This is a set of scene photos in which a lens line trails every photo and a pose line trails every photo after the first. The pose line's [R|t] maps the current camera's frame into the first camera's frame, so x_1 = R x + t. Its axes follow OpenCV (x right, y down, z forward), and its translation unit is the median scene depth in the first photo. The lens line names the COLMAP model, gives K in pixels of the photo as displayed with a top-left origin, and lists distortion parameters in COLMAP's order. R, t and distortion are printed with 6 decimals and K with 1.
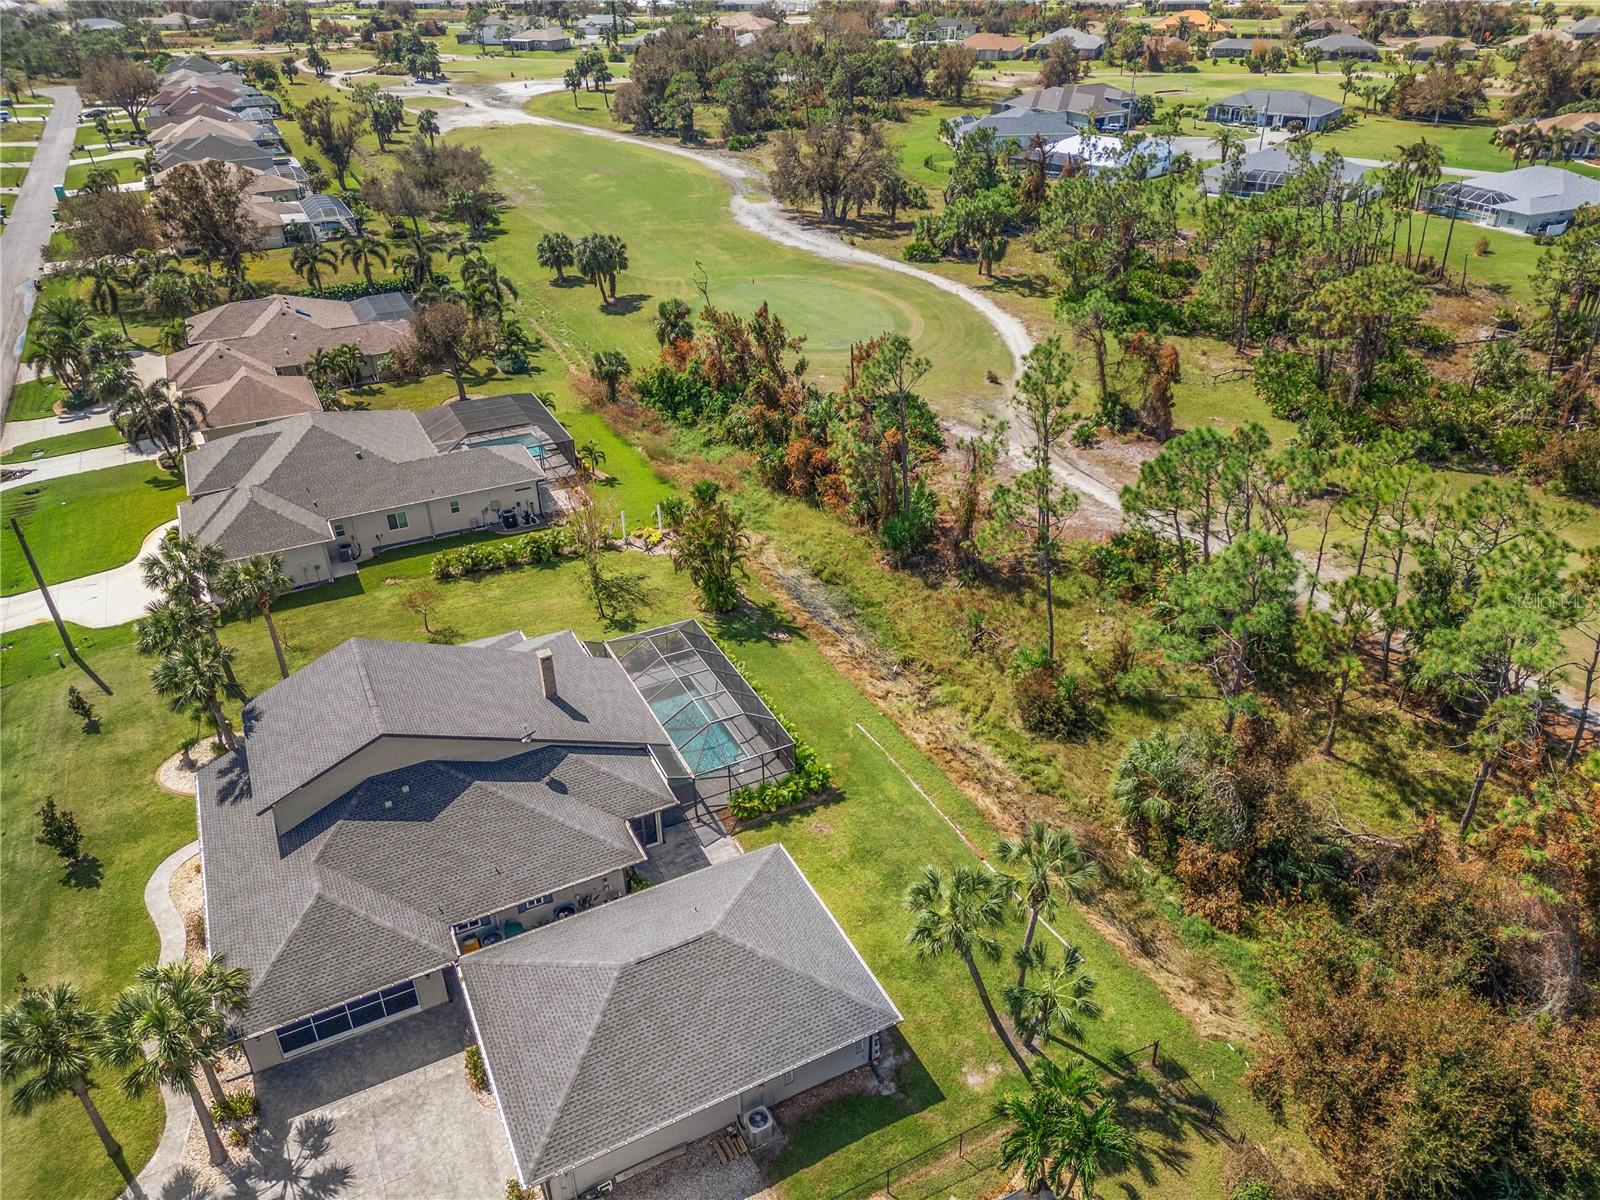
lens RADIAL K [[1136.4, 0, 800.0], [0, 1136.4, 600.0], [0, 0, 1]] dist [0.074042, -0.070822]
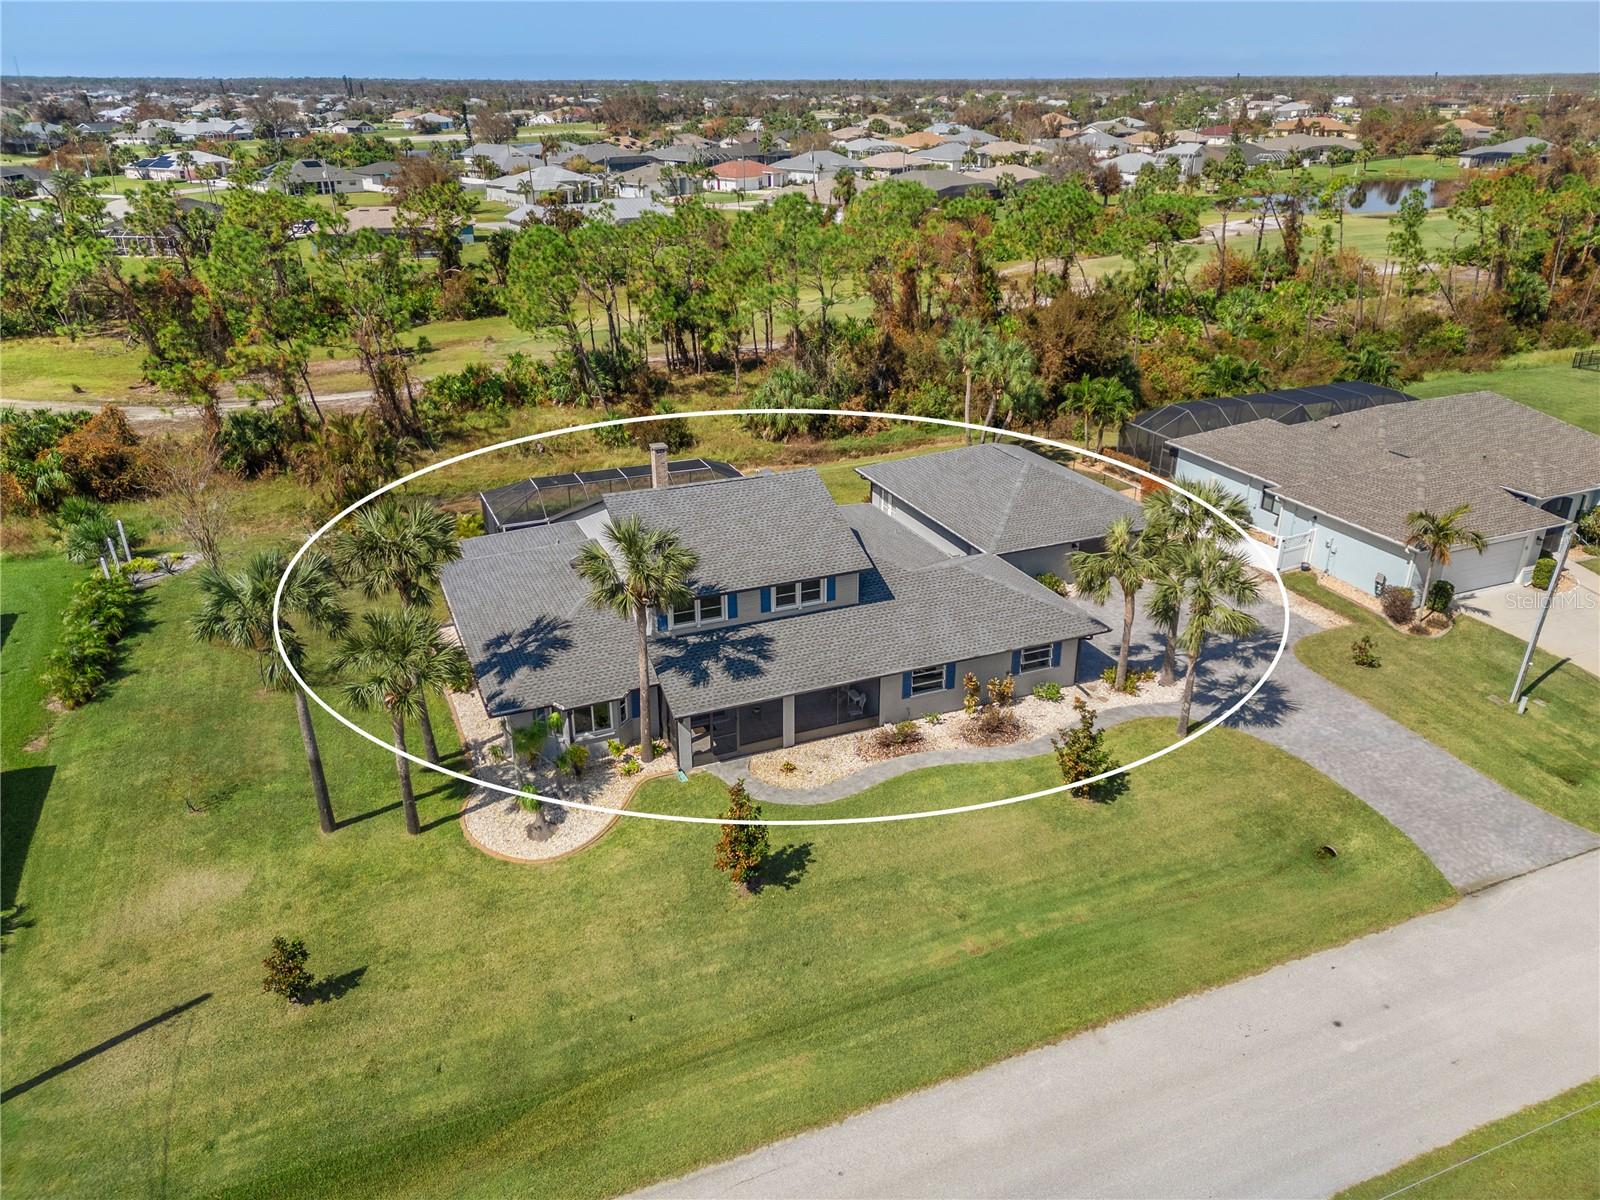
lens RADIAL K [[1154.1, 0, 800.0], [0, 1154.1, 600.0], [0, 0, 1]] dist [0.088951, -0.094988]
pose [[0.064066, -0.392084, 0.917696, -0.581202], [0.507169, 0.804767, 0.308429, -0.042739], [-0.859462, 0.445667, 0.250412, 0.375866]]
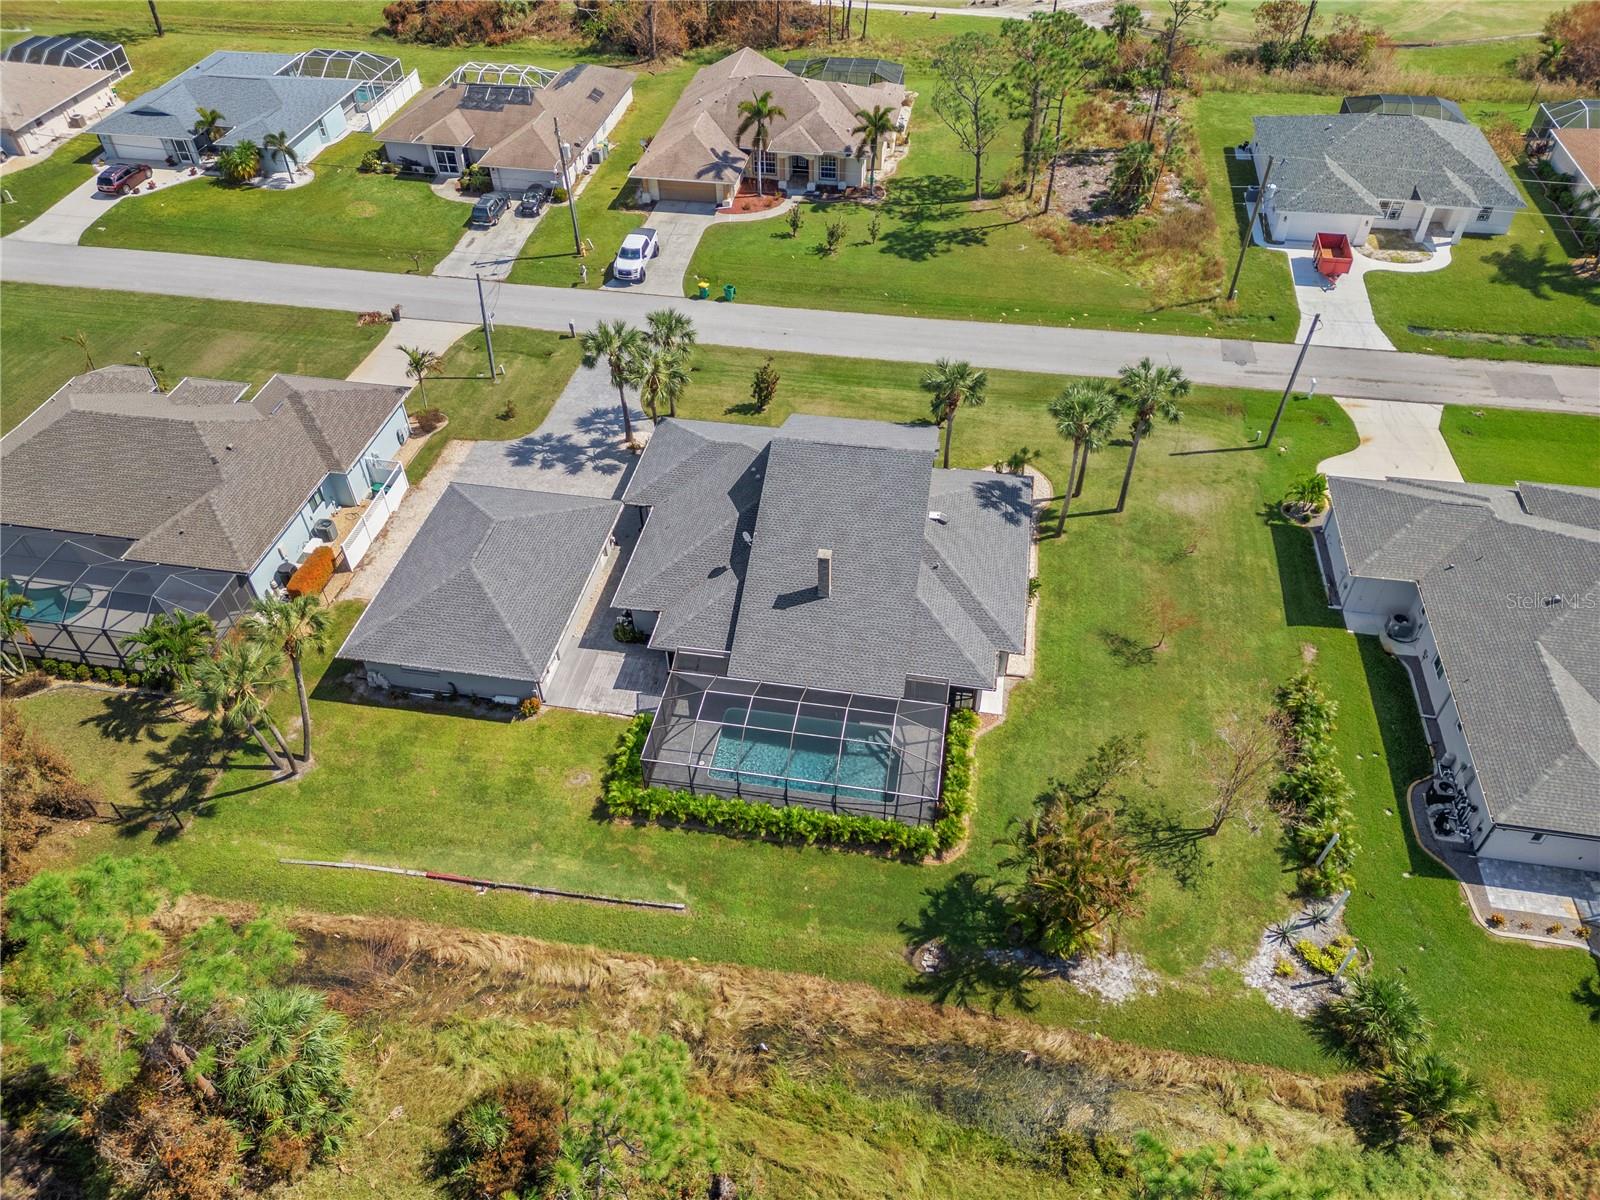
lens RADIAL K [[1123.9, 0, 800.0], [0, 1123.9, 600.0], [0, 0, 1]] dist [0.097873, -0.110568]
pose [[-0.597506, 0.572404, -0.561552, 0.187377], [-0.387386, 0.407107, 0.827162, -0.382663], [0.702082, 0.711771, -0.021508, 0.536647]]
